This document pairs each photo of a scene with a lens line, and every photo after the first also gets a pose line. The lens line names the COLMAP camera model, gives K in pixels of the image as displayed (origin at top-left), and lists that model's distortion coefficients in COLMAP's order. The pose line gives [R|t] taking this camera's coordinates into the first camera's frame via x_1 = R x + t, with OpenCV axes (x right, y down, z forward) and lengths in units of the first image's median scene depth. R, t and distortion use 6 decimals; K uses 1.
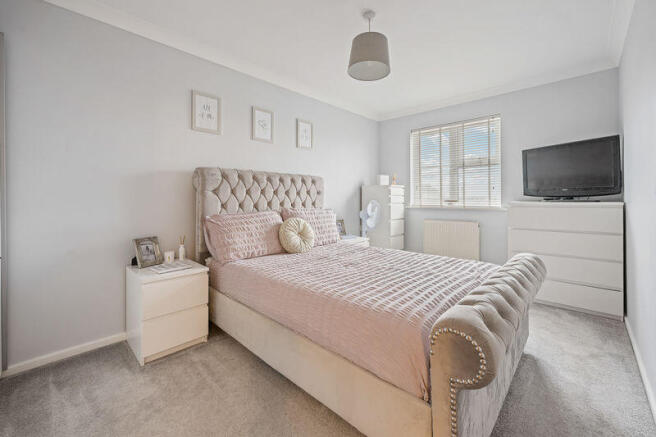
lens RADIAL K [[264.6, 0, 329.8], [0, 264.6, 196.2], [0, 0, 1]] dist [0.000109, -0.000044]
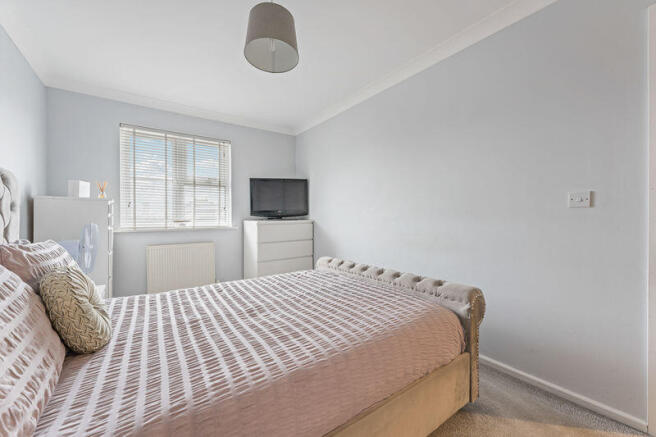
lens RADIAL K [[262.7, 0, 326.9], [0, 262.7, 214.2], [0, 0, 1]] dist [0.002271, 0.000195]
pose [[0.207259, 0.014461, 0.978179, -0.322623], [-0.002882, 0.999895, -0.014172, 0.006087], [-0.978282, 0.000118, 0.207279, 0.368542]]
